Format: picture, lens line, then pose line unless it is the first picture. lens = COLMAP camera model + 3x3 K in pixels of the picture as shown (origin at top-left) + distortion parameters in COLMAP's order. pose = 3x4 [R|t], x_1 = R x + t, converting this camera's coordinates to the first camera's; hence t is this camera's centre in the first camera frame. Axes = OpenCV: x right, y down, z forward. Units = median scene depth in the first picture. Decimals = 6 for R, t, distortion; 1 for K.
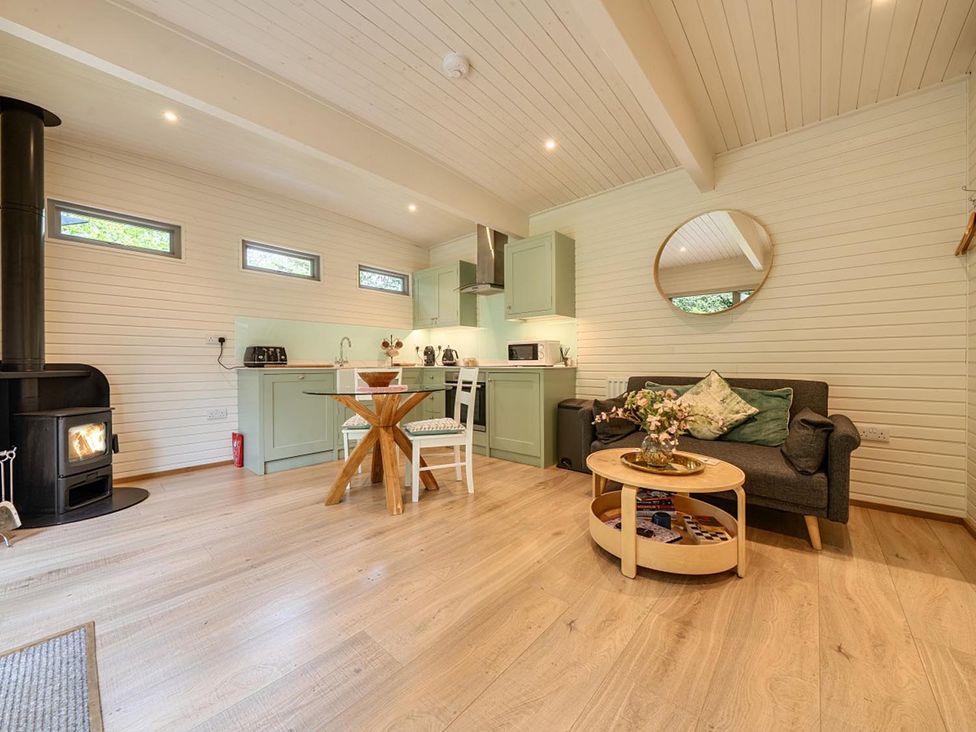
lens RADIAL K [[395.3, 0, 488.0], [0, 395.3, 366.0], [0, 0, 1]] dist [-0.001478, -0.000218]
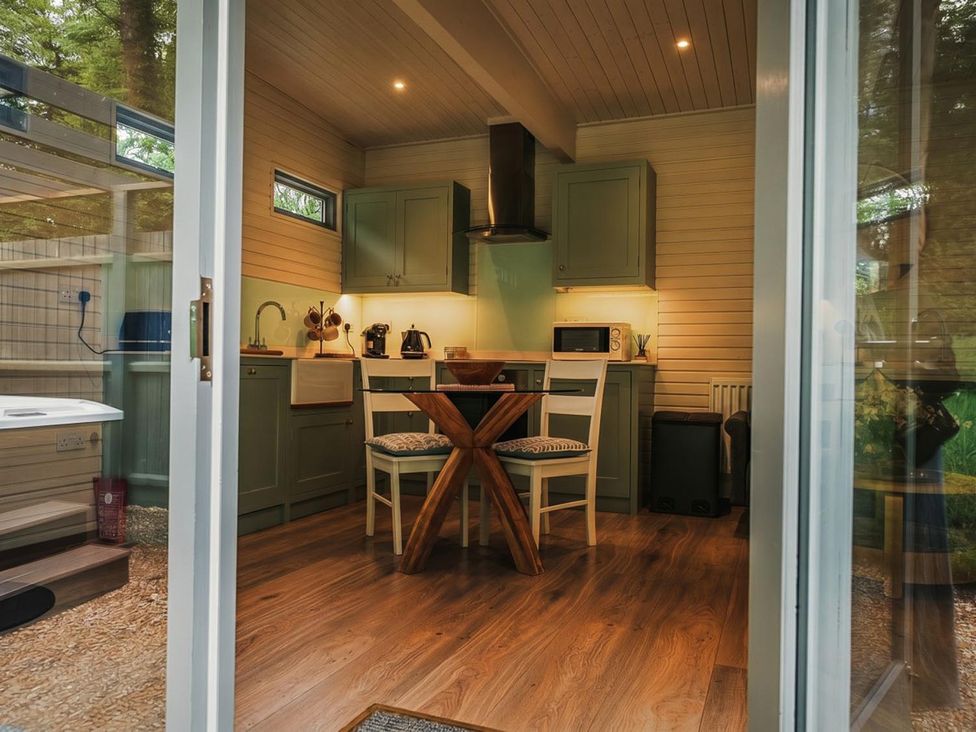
lens RADIAL K [[795.2, 0, 488.0], [0, 795.2, 366.0], [0, 0, 1]] dist [-0.001168, -0.000779]
pose [[0.934119, 0.020481, 0.356375, -0.478810], [-0.017626, 0.999781, -0.011257, 0.023315], [-0.356528, 0.004235, 0.934275, -0.138093]]
